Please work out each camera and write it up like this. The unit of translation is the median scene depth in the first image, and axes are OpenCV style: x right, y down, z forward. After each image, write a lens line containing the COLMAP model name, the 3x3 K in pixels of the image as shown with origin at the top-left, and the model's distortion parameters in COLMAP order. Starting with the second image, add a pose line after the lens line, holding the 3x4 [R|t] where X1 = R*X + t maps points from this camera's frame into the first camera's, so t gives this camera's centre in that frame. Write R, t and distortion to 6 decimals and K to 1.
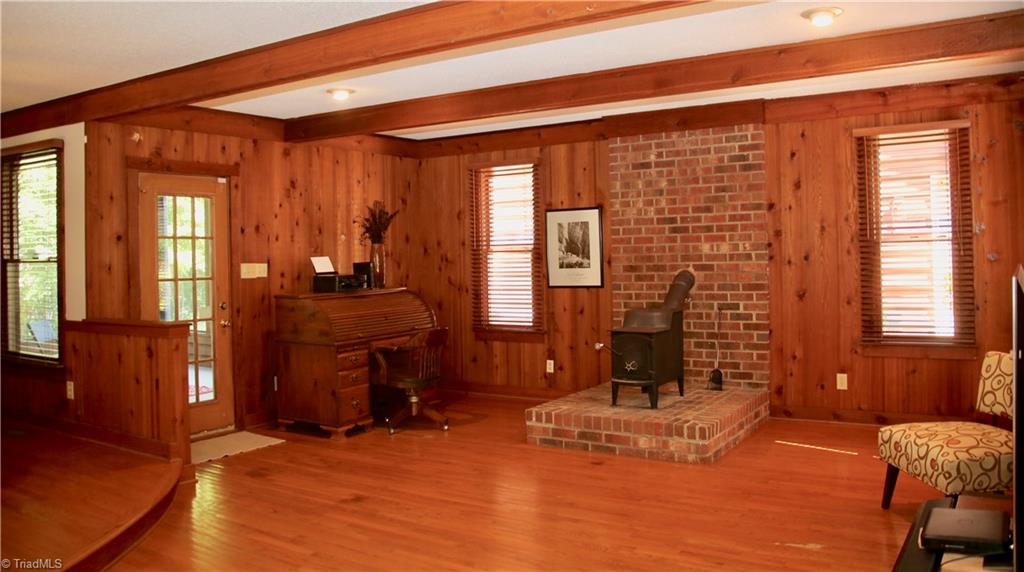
lens RADIAL K [[805.7, 0, 504.9], [0, 805.7, 231.2], [0, 0, 1]] dist [-0.136481, 0.073816]
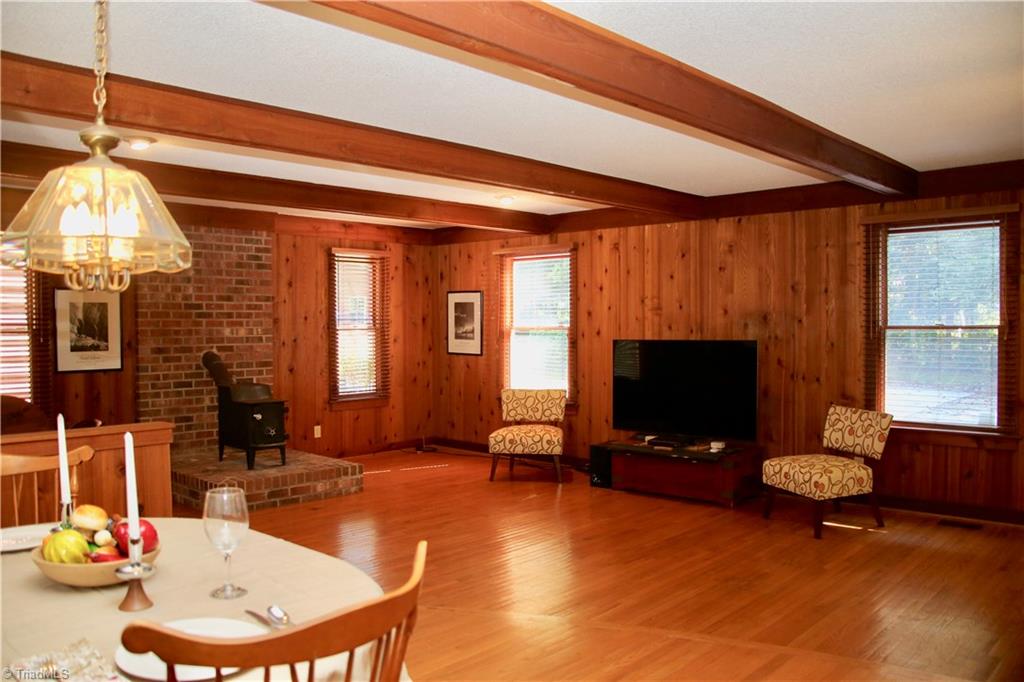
lens RADIAL K [[824.7, 0, 487.4], [0, 824.7, 335.0], [0, 0, 1]] dist [-0.141819, 0.072642]
pose [[0.195228, 0.008998, 0.980717, -0.857985], [-0.025614, 0.999664, -0.004073, 0.021540], [-0.980423, -0.024325, 0.195393, 0.415720]]
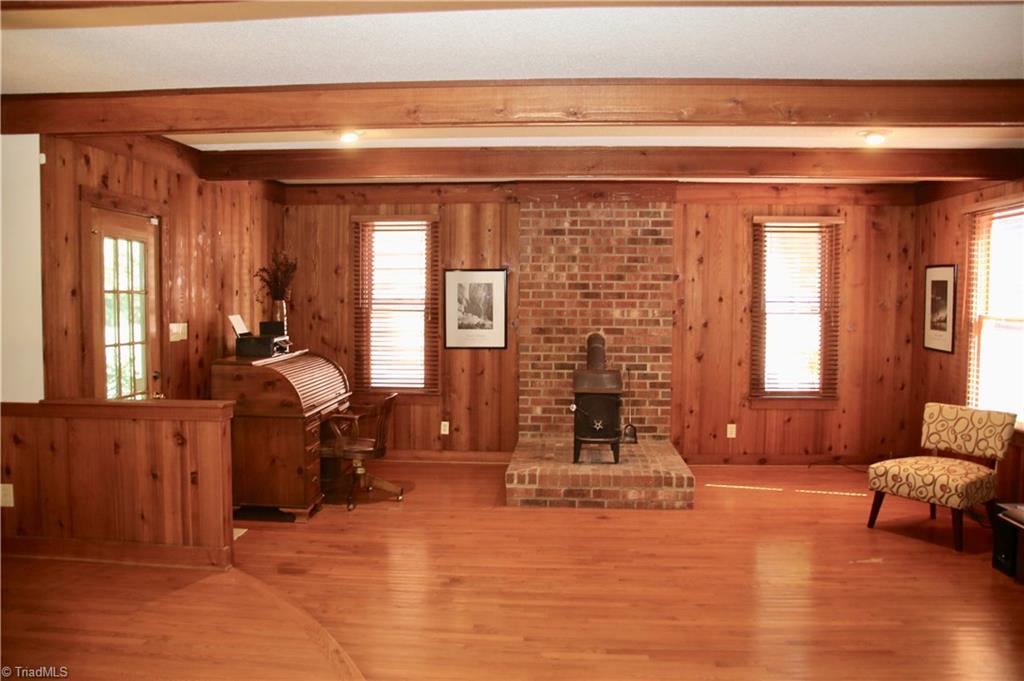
lens RADIAL K [[824.7, 0, 505.5], [0, 824.7, 342.9], [0, 0, 1]] dist [-0.141819, 0.072642]
pose [[0.876682, 0.000276, 0.481070, -0.430823], [-0.036868, 0.997097, 0.066615, -0.007911], [-0.479656, -0.076136, 0.874147, 0.099846]]
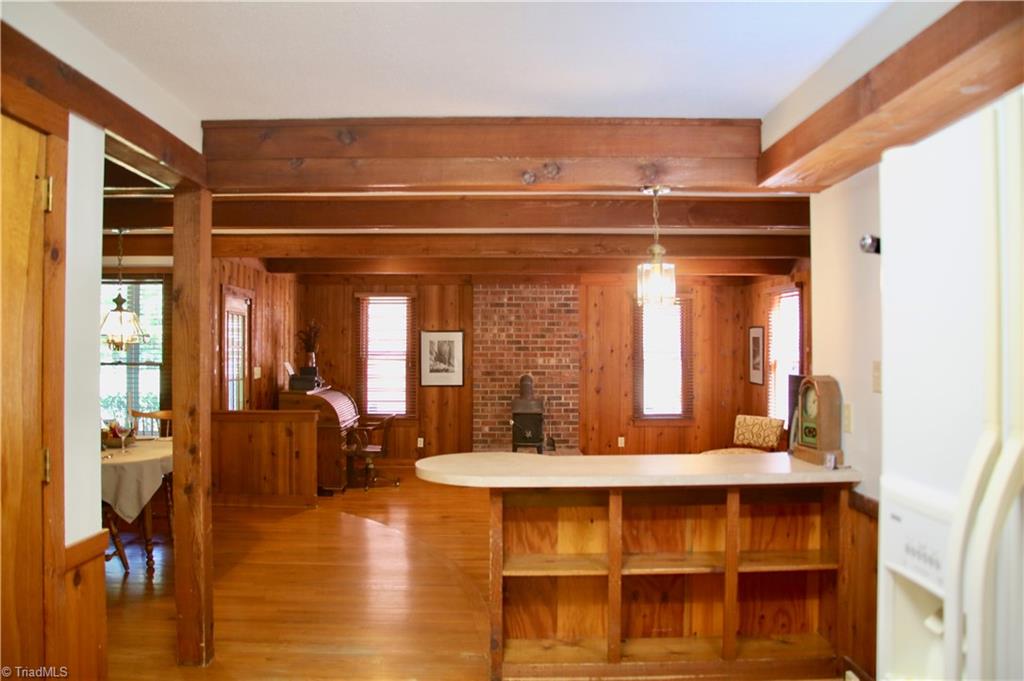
lens RADIAL K [[824.7, 0, 502.0], [0, 824.7, 336.6], [0, 0, 1]] dist [-0.141819, 0.072642]
pose [[0.835752, 0.032160, 0.548164, -0.722289], [-0.034490, 0.999387, -0.006048, -0.014813], [-0.548023, -0.013851, 0.836349, -0.318142]]
